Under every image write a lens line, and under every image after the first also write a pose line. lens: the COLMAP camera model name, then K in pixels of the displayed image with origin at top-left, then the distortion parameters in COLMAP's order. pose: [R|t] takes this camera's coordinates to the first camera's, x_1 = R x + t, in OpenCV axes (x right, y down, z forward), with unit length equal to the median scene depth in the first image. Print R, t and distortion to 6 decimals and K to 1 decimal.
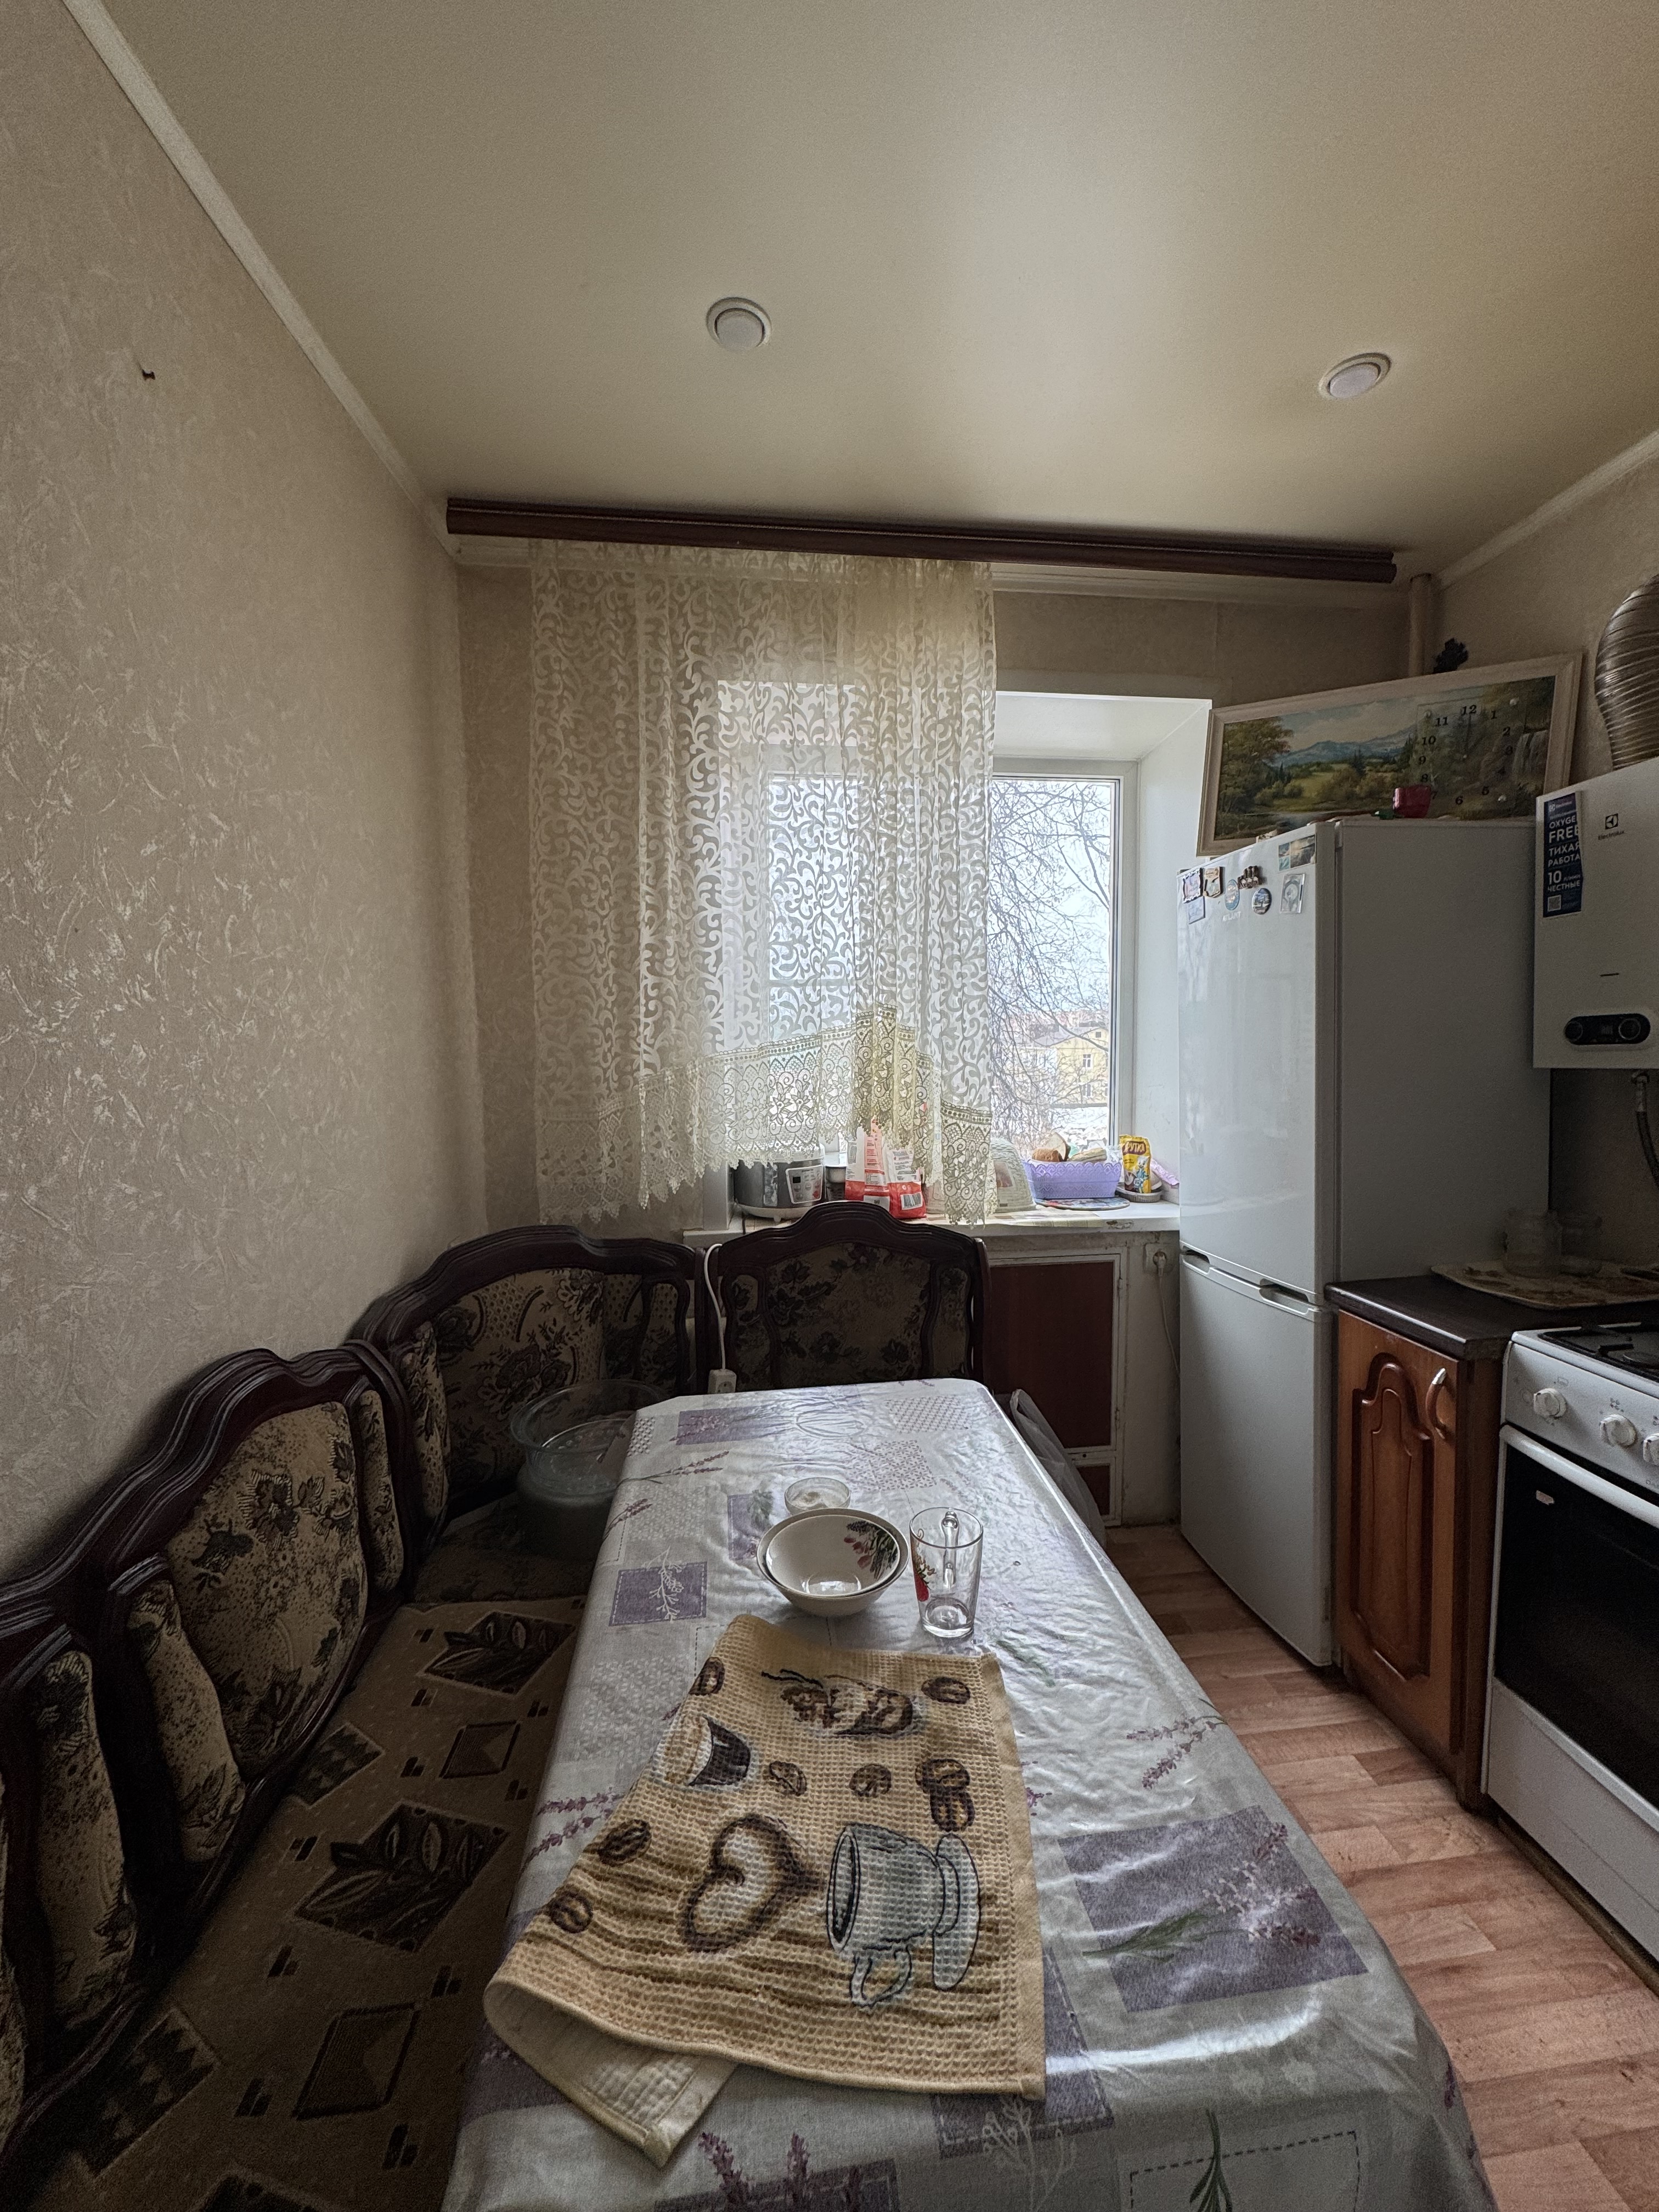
lens RADIAL K [[877.5, 0, 831.8], [0, 877.5, 1104.6], [0, 0, 1]] dist [-0.001427, 0.000254]
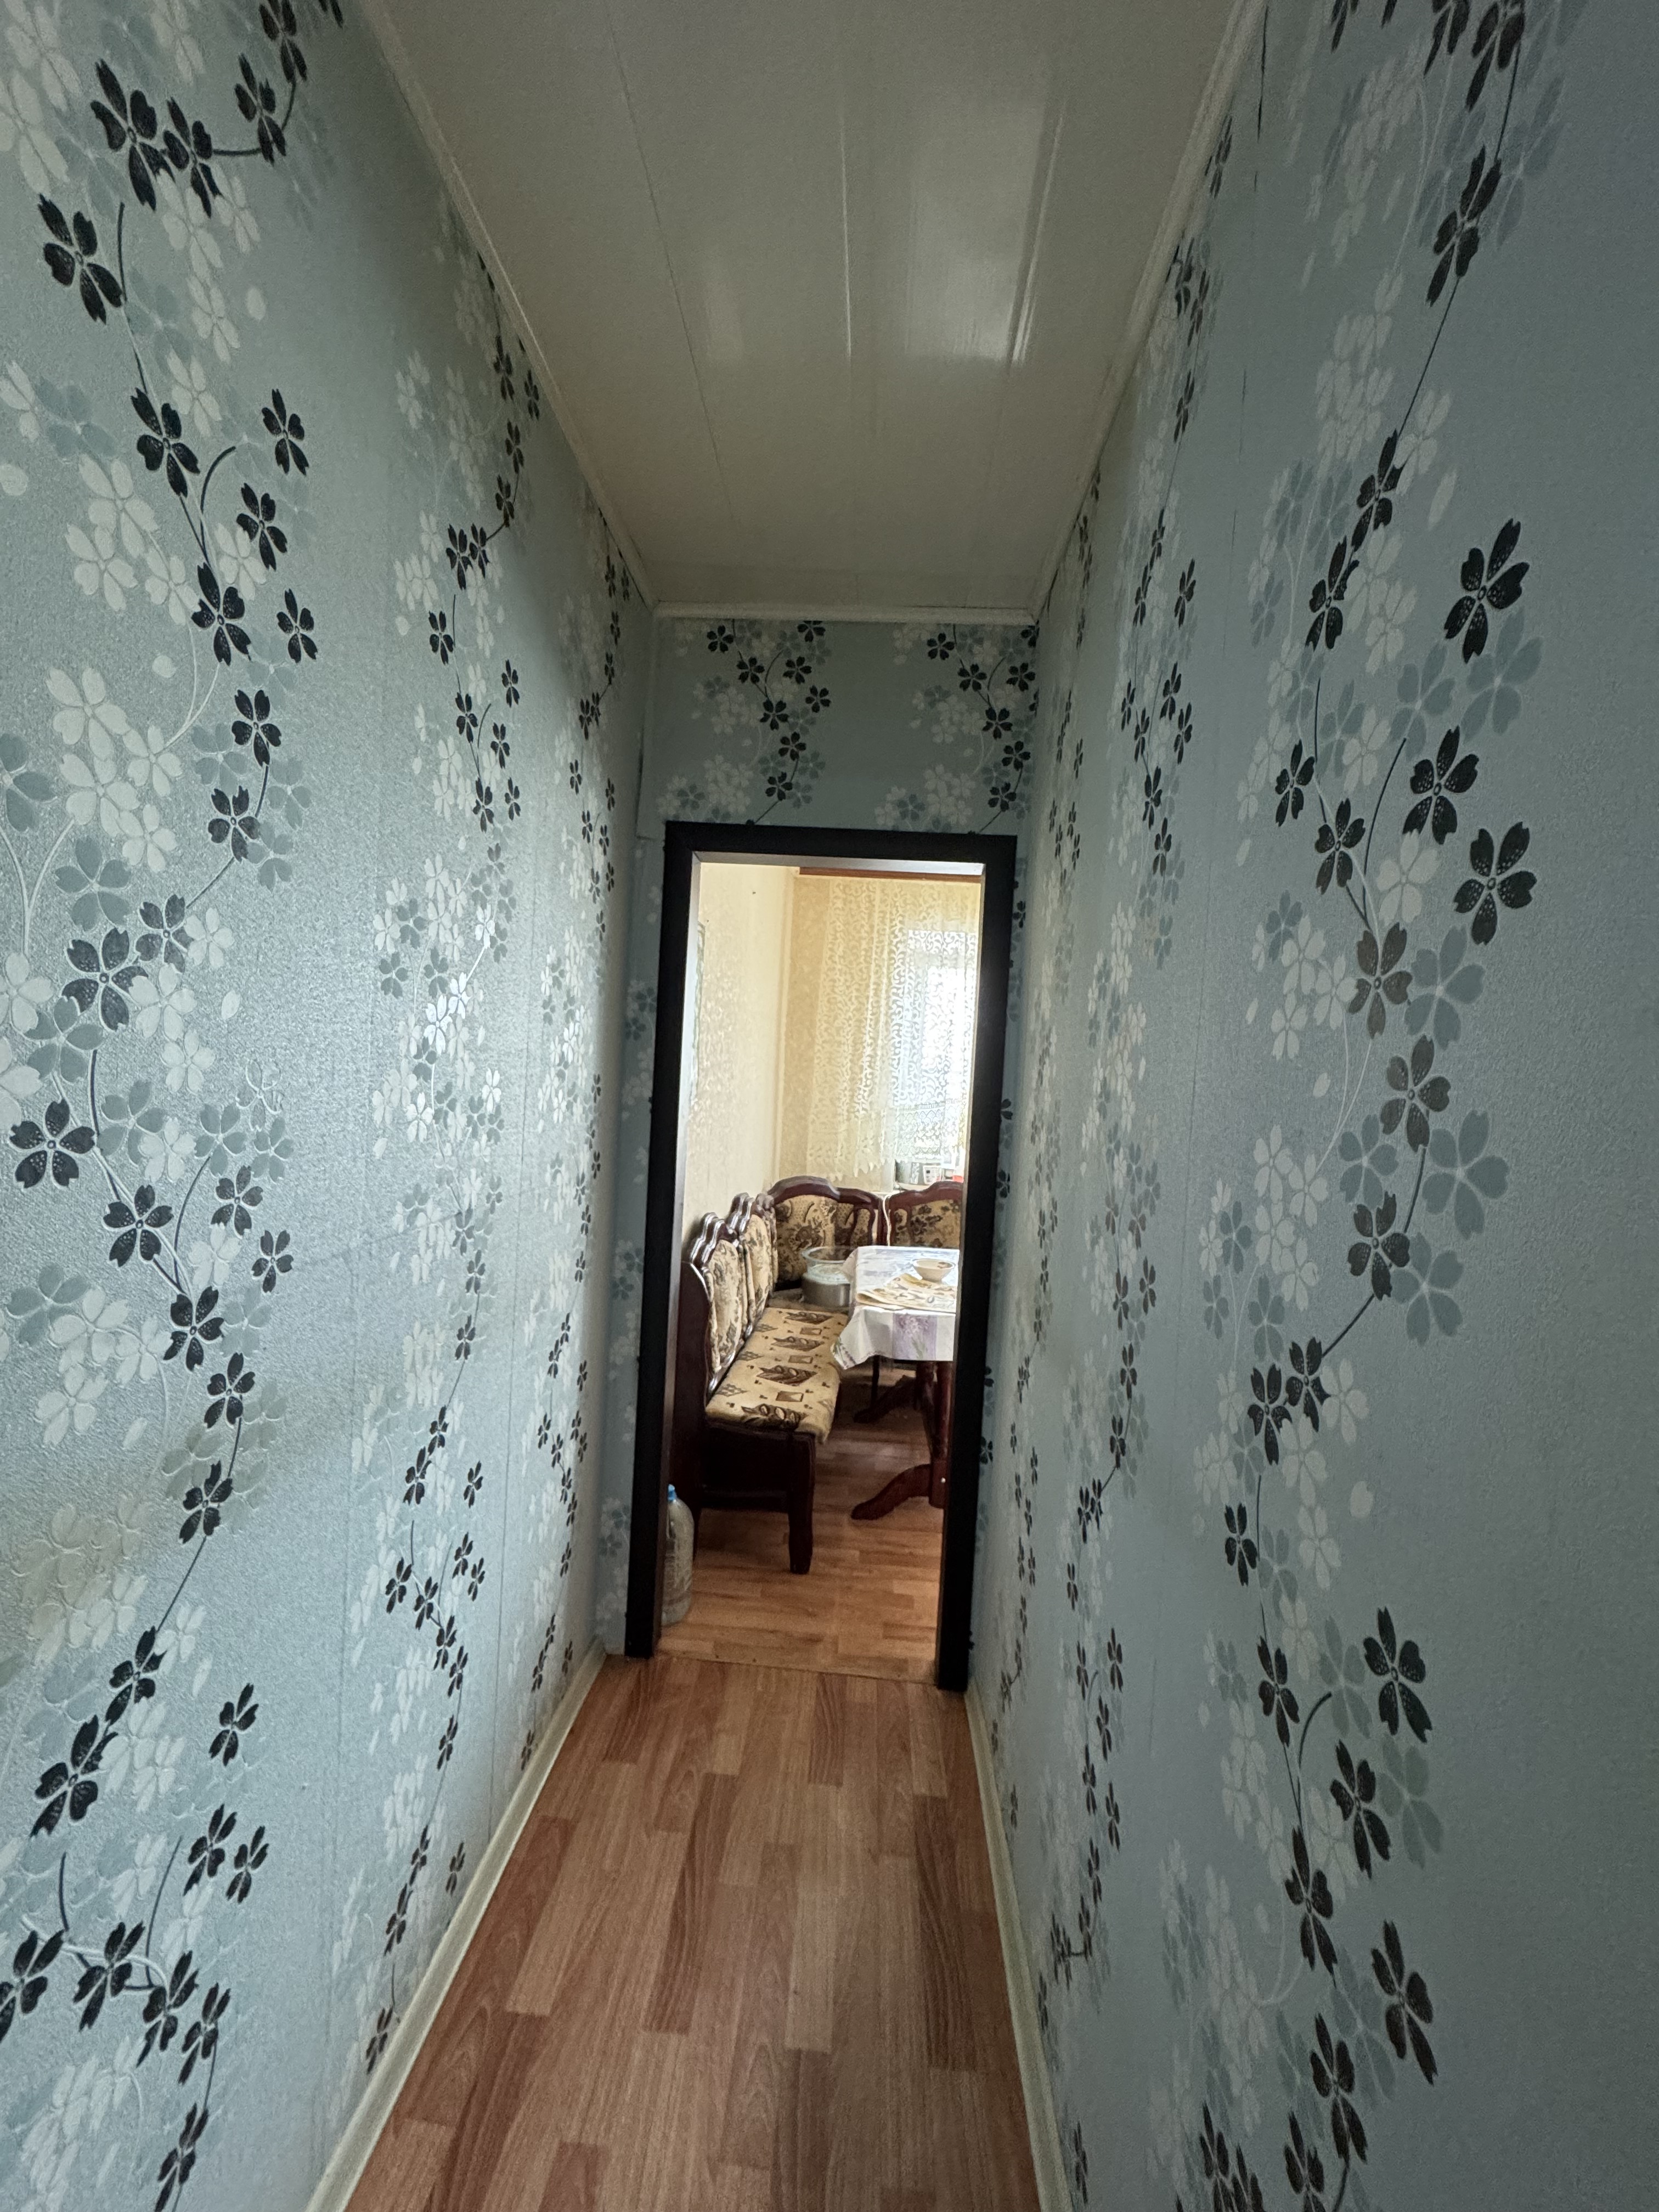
lens RADIAL K [[877.5, 0, 831.8], [0, 877.5, 1104.6], [0, 0, 1]] dist [-0.001427, 0.000254]
pose [[0.986070, 0.073148, -0.149384, 0.035875], [-0.082924, 0.994731, -0.060287, 0.081938], [0.144187, 0.071835, 0.986940, -1.170139]]
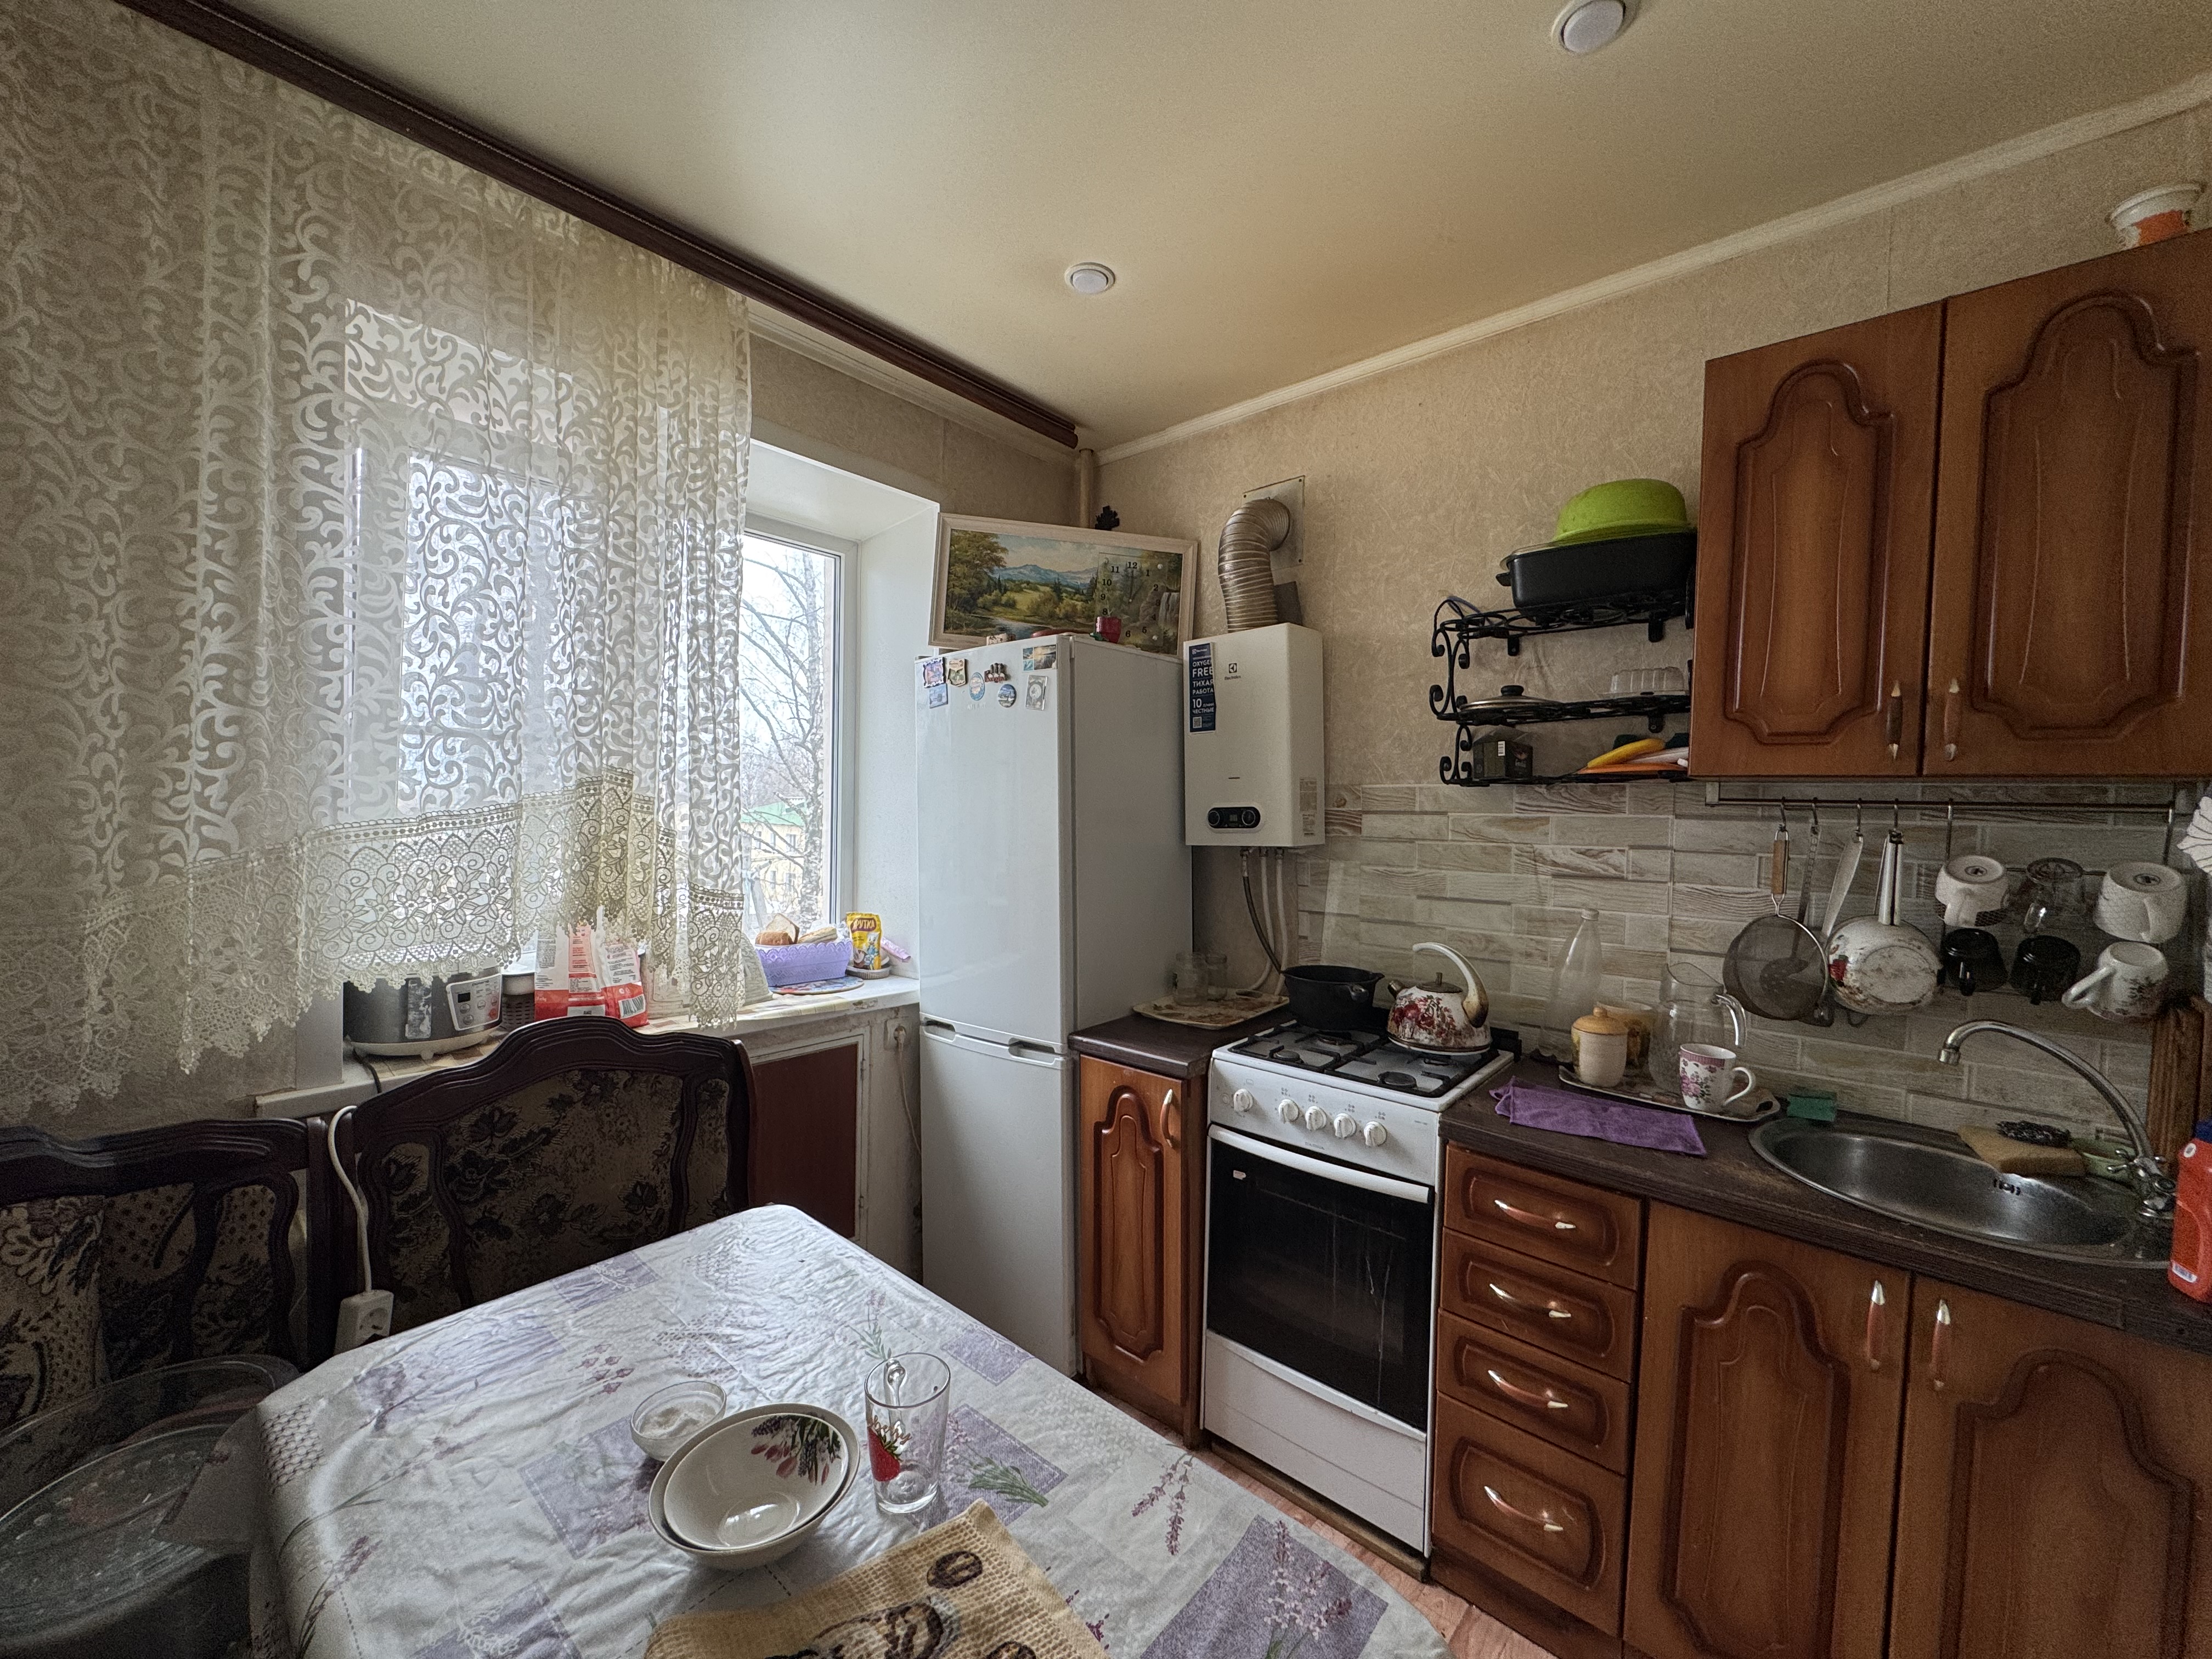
lens RADIAL K [[877.5, 0, 1104.8], [0, 877.5, 828.3], [0, 0, 1]] dist [-0.001427, 0.000254]
pose [[0.742721, 0.010469, 0.669519, -0.155248], [0.026412, 0.998642, -0.044915, -0.010460], [-0.669080, 0.051042, 0.741435, 0.097022]]
